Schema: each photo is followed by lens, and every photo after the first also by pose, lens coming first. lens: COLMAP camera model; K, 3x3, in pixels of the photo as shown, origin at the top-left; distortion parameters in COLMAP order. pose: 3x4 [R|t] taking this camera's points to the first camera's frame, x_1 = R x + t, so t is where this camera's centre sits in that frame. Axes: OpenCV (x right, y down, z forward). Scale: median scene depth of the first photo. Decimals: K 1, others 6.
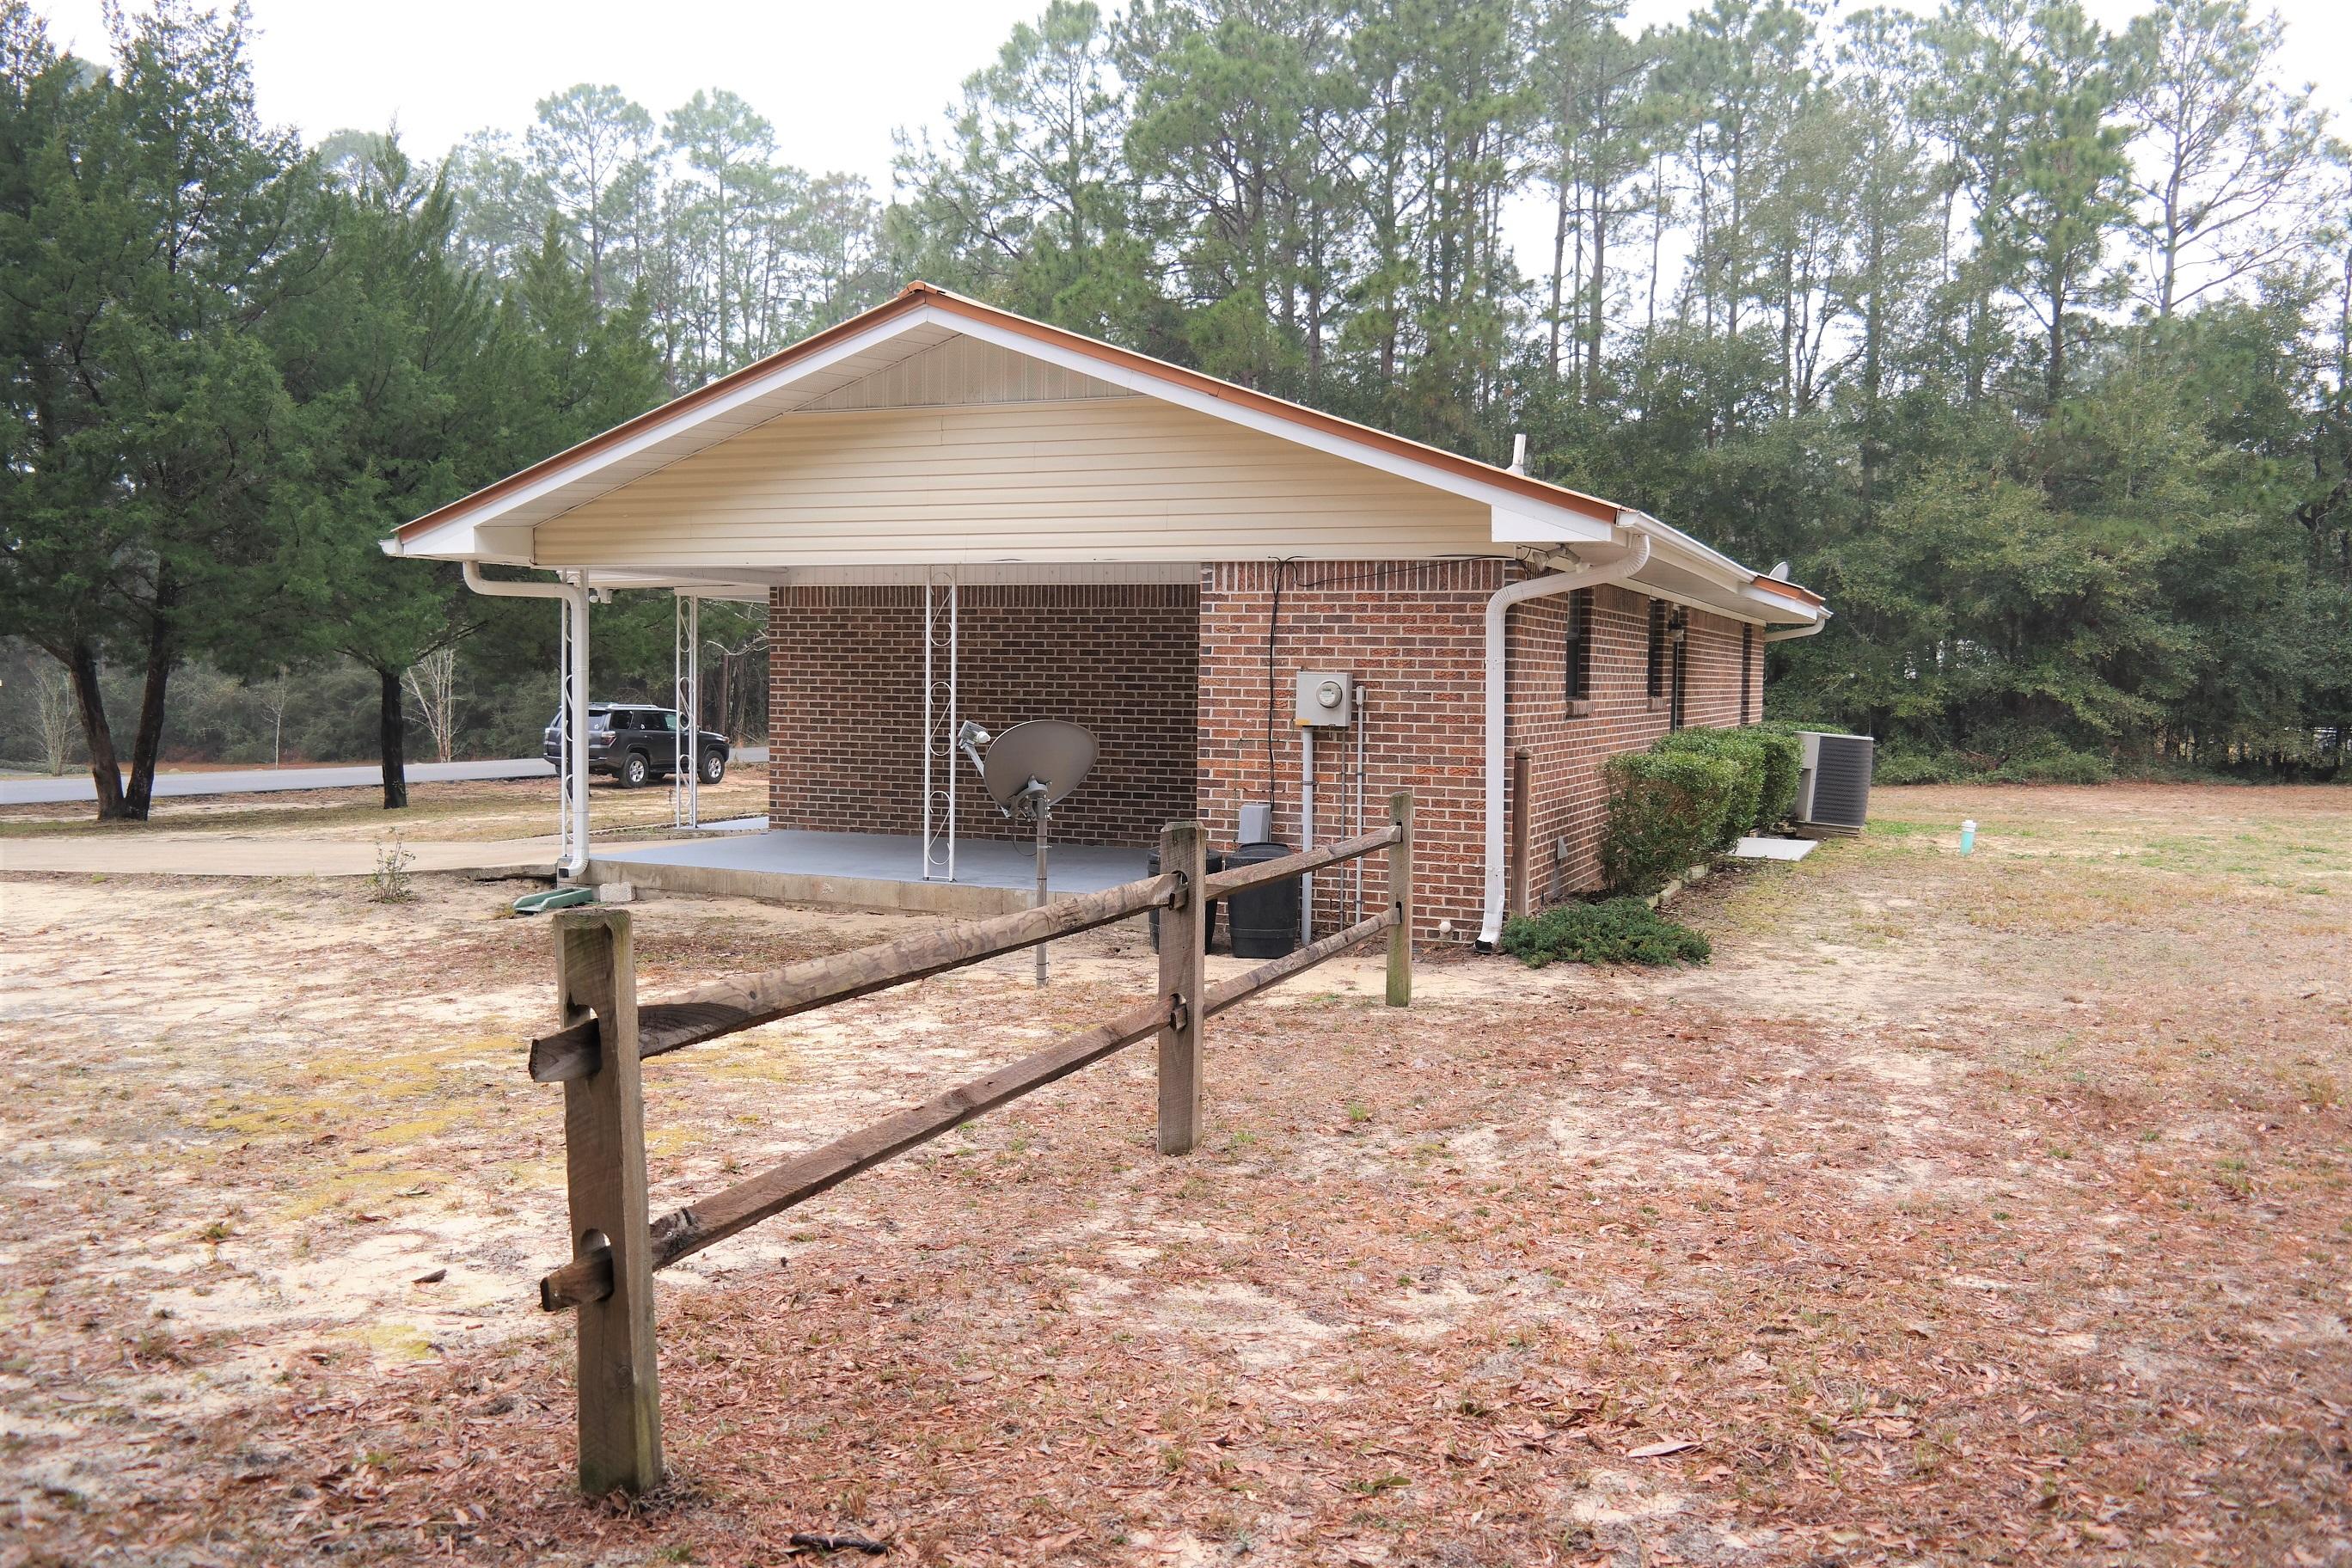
lens RADIAL K [[1882.5, 0, 1184.7], [0, 1882.5, 765.3], [0, 0, 1]] dist [0.005152, -0.010441]
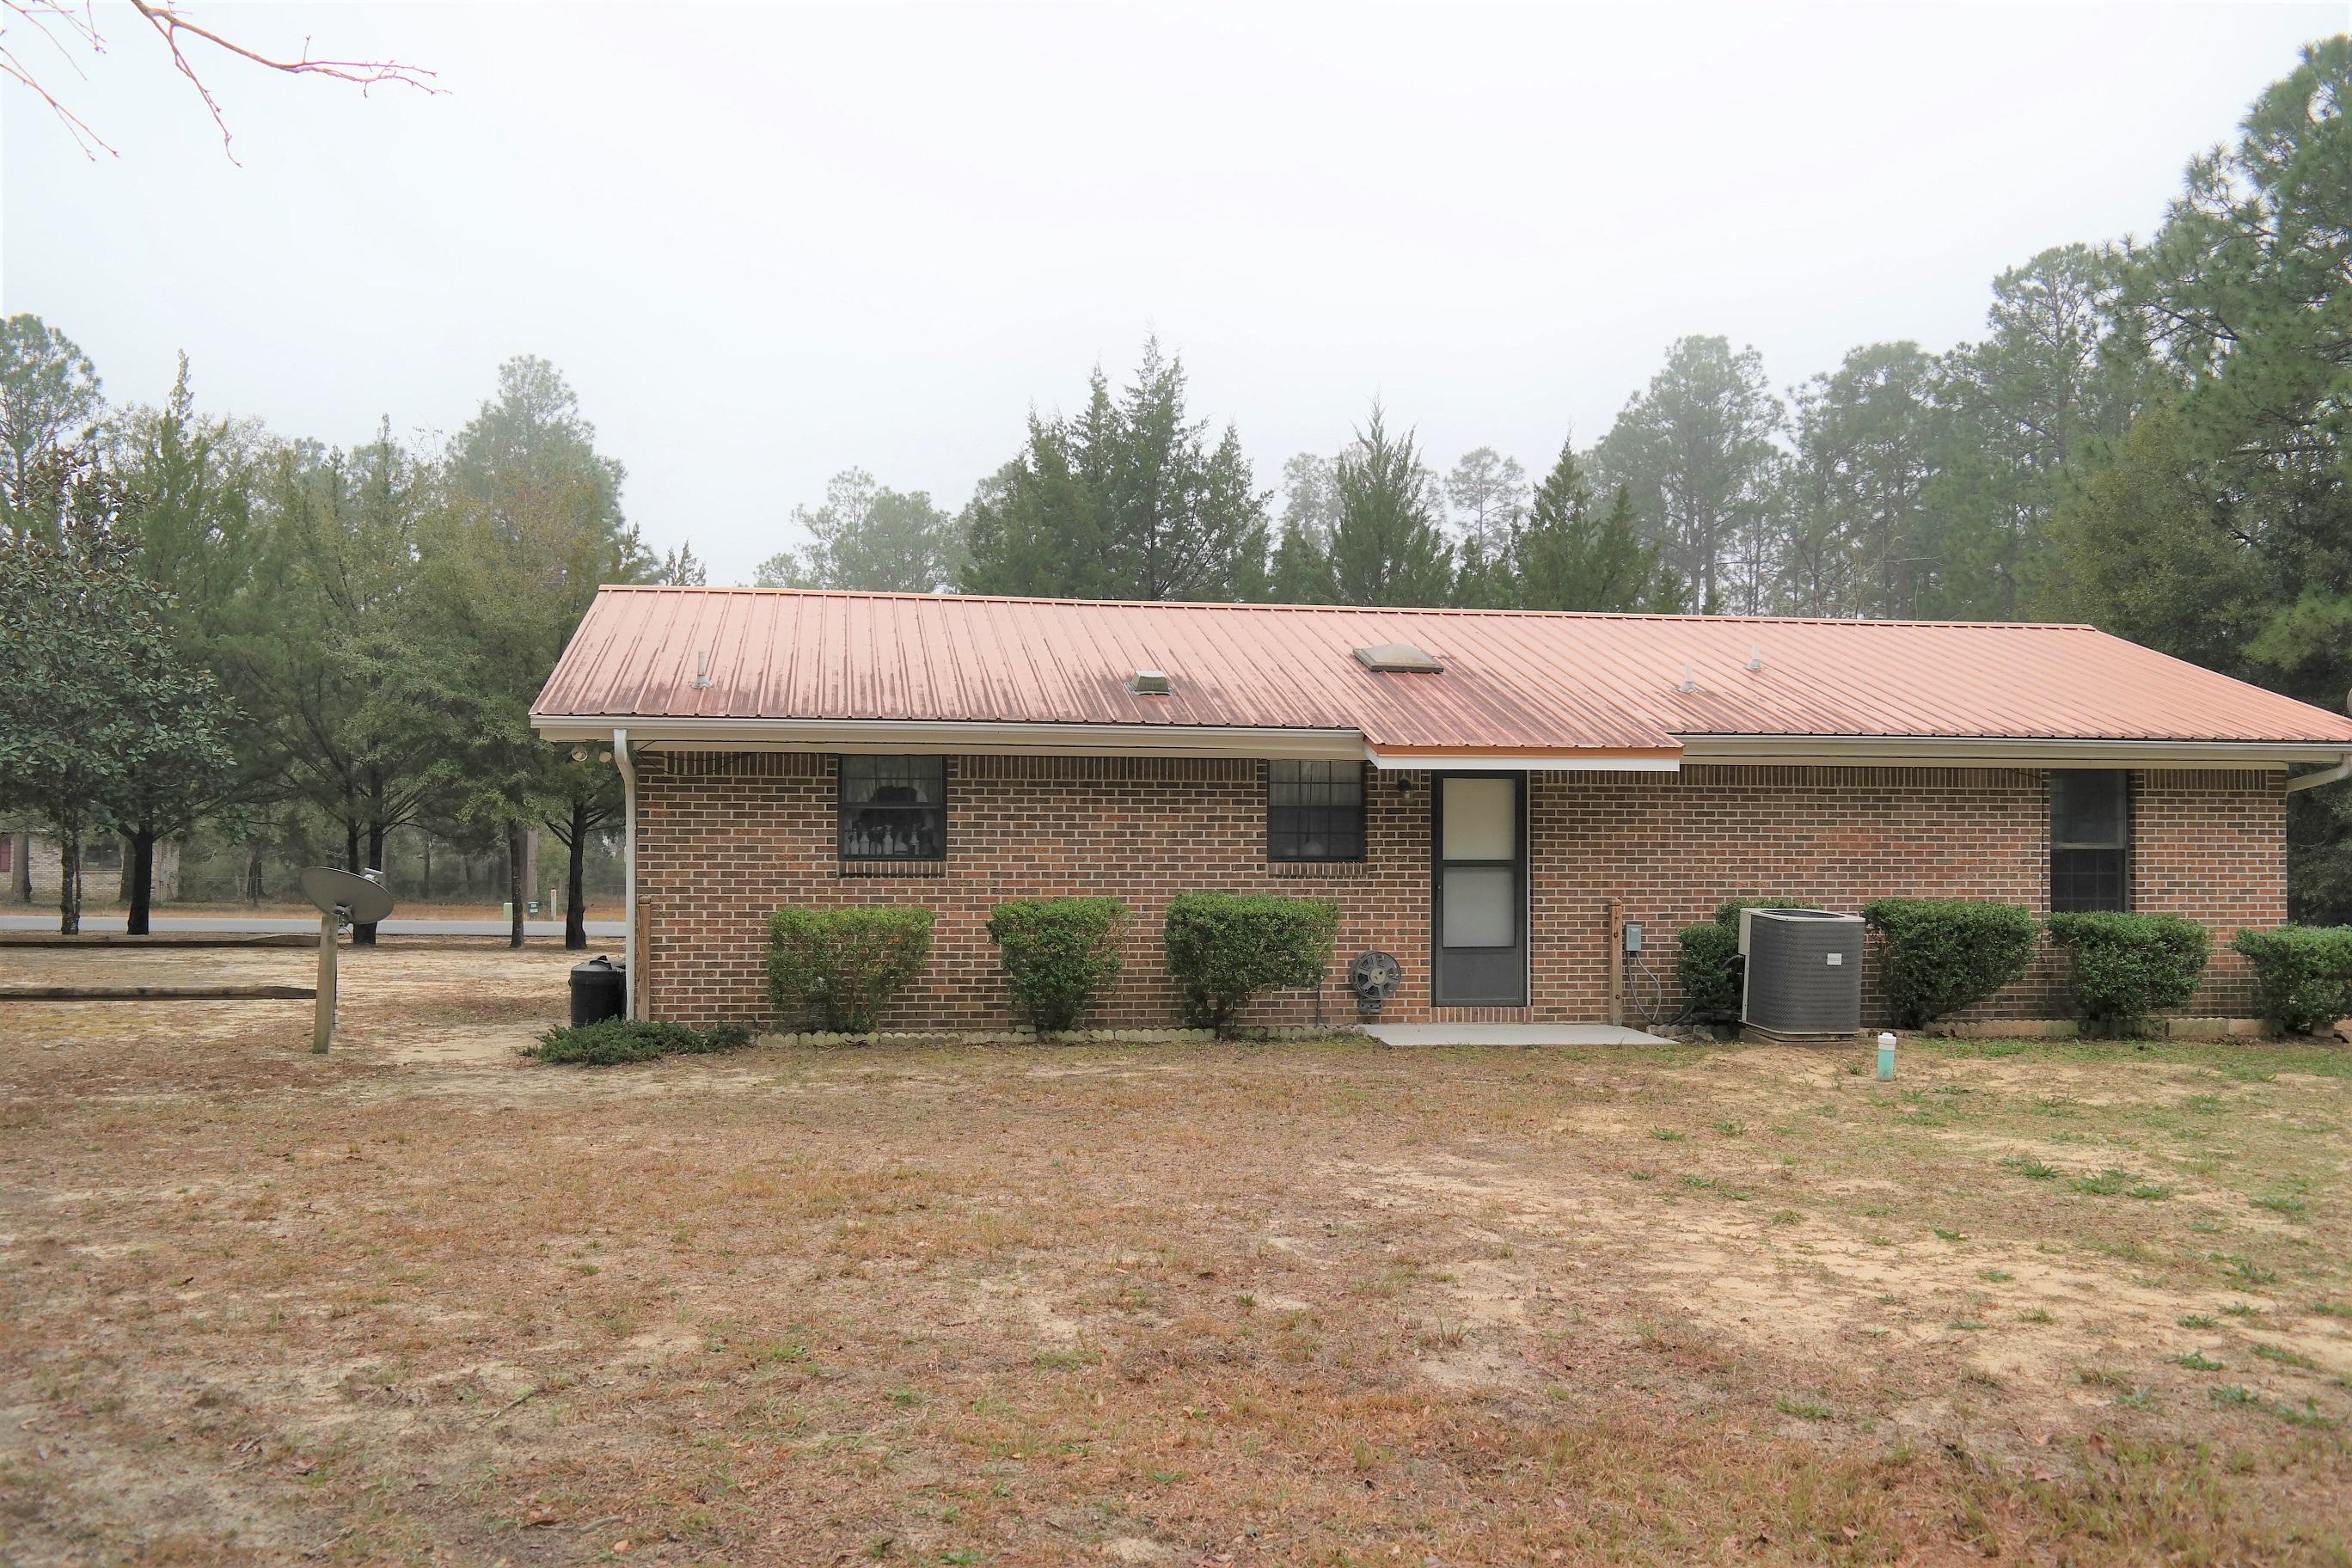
lens RADIAL K [[1882.5, 0, 1179.6], [0, 1882.5, 777.5], [0, 0, 1]] dist [0.005152, -0.010441]
pose [[0.545205, -0.033711, -0.837625, 0.779563], [-0.039309, 0.997064, -0.065714, -0.010442], [0.837381, 0.068754, 0.542279, 0.321246]]
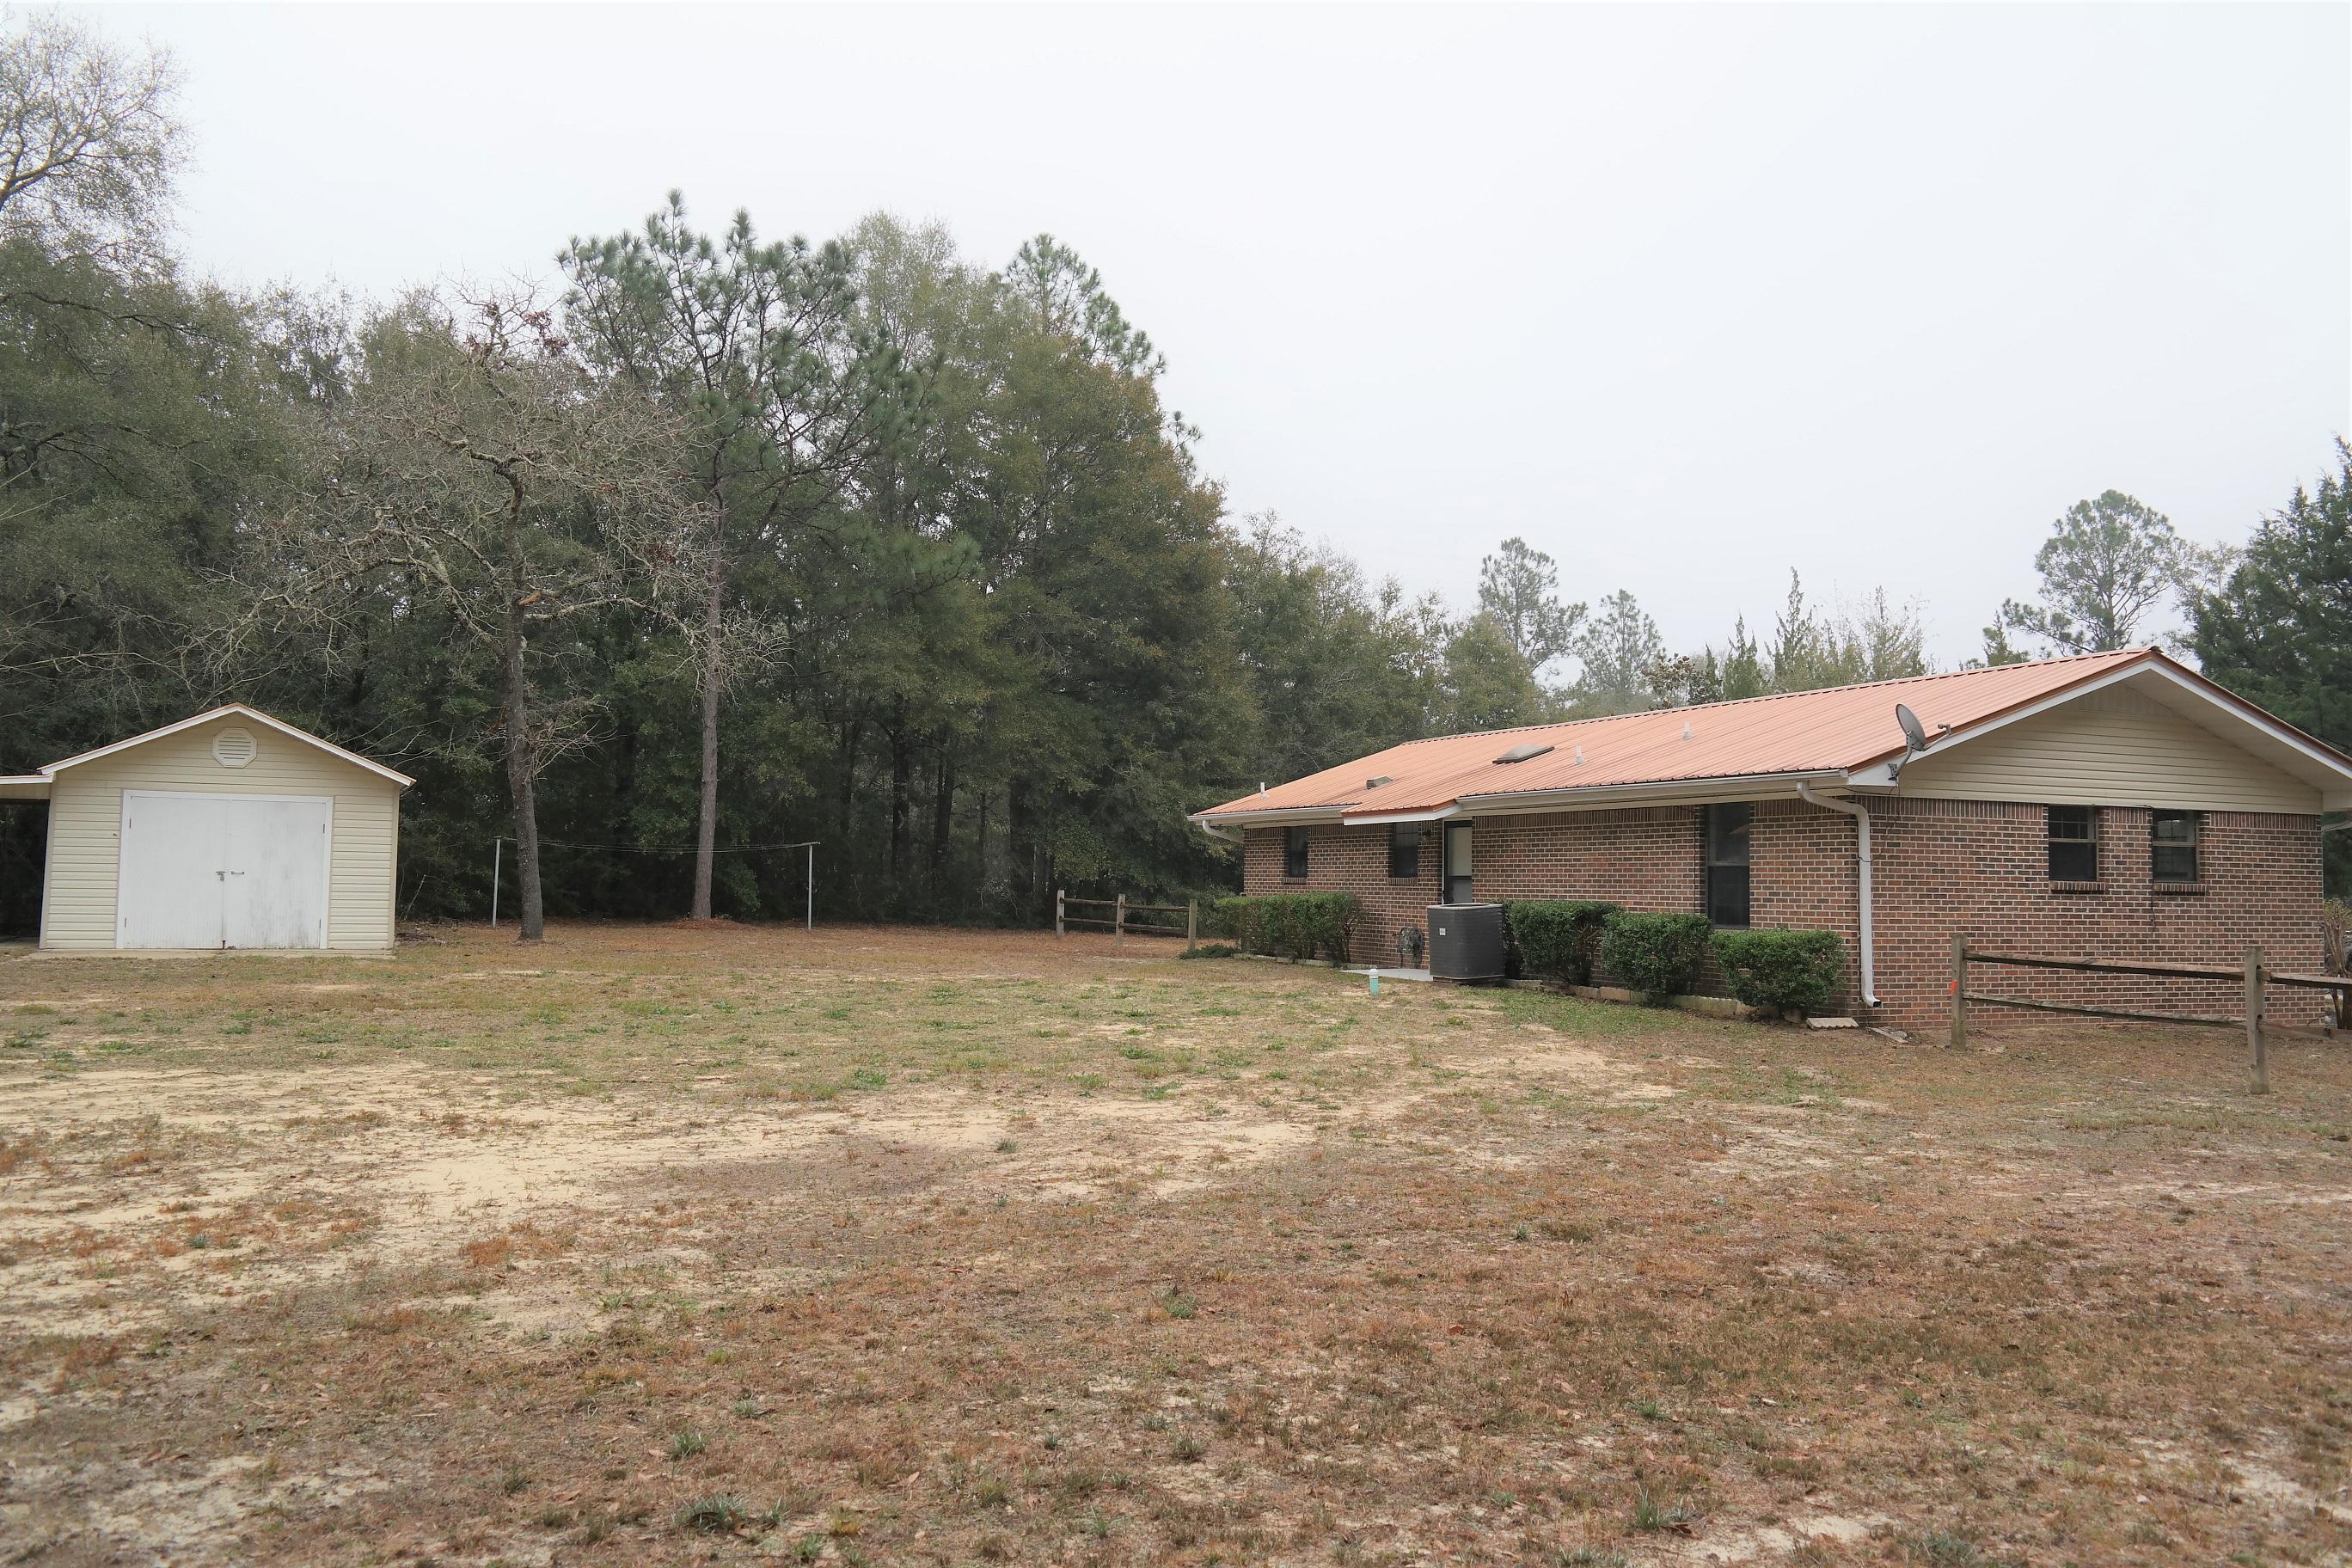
lens RADIAL K [[1882.5, 0, 1173.7], [0, 1882.5, 765.2], [0, 0, 1]] dist [0.005152, -0.010441]
pose [[-0.692426, -0.072035, -0.717883, 1.258118], [-0.060504, 0.997296, -0.041715, -0.041574], [0.718947, 0.014550, -0.694912, 1.569256]]
